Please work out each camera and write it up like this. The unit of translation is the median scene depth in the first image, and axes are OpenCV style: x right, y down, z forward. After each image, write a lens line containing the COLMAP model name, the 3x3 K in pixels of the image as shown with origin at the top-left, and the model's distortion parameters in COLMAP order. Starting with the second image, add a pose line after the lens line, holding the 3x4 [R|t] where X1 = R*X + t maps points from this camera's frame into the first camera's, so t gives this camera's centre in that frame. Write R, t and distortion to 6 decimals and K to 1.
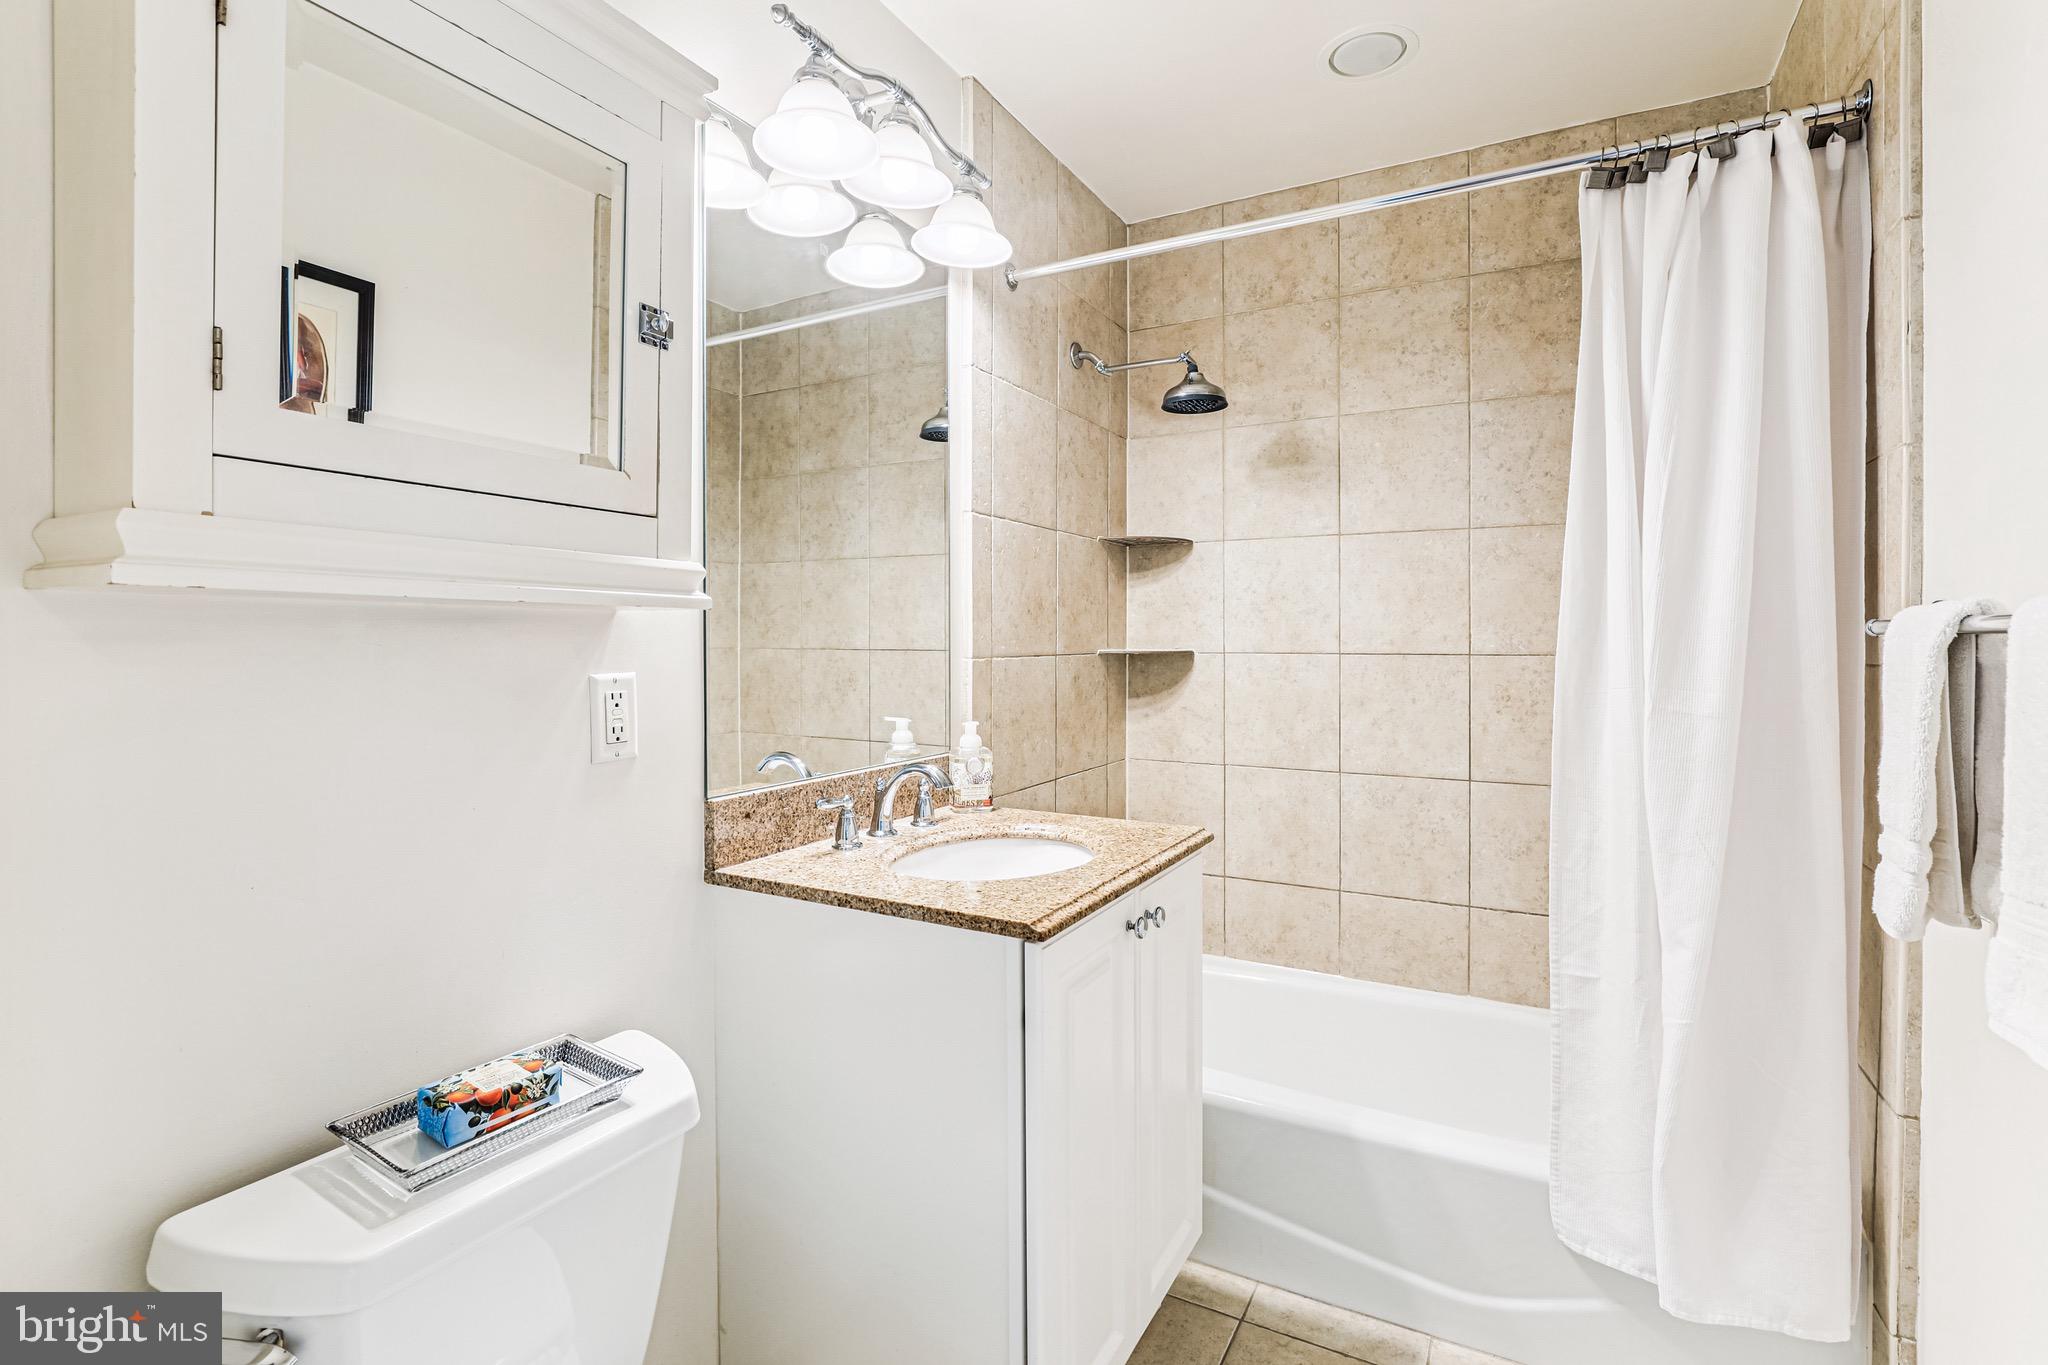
lens RADIAL K [[976.9, 0, 1025.0], [0, 976.9, 666.1], [0, 0, 1]] dist [-0.011319, 0.002582]
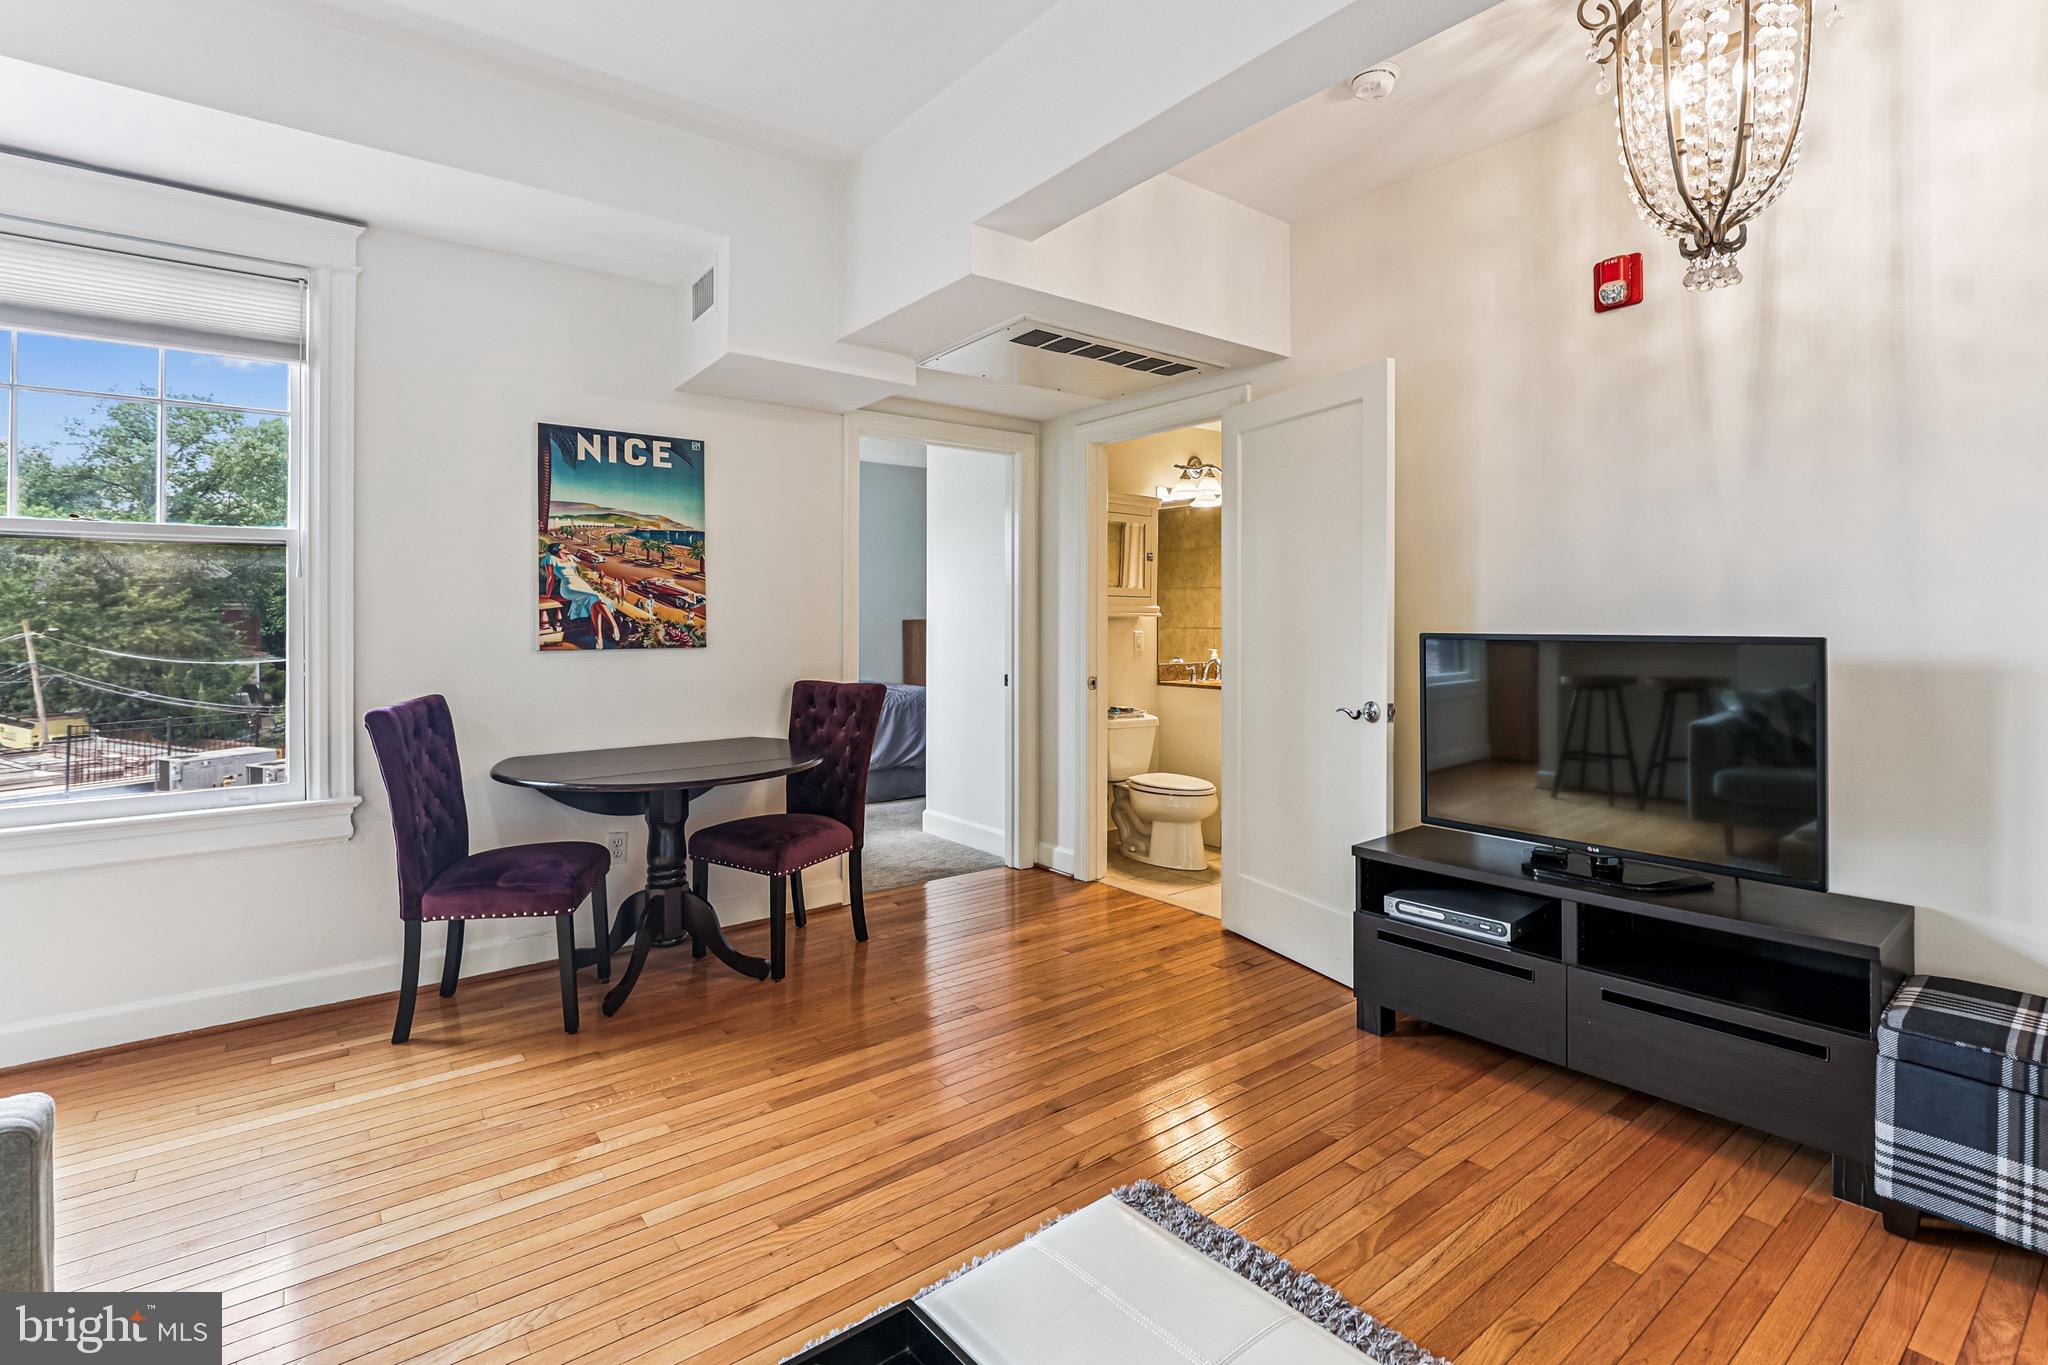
lens RADIAL K [[976.9, 0, 1031.8], [0, 976.9, 627.6], [0, 0, 1]] dist [-0.011319, 0.002582]
pose [[0.925305, 0.000118, -0.379224, 0.299170], [-0.008146, 0.999775, -0.019564, 0.028414], [0.379137, 0.021192, 0.925098, -1.216524]]
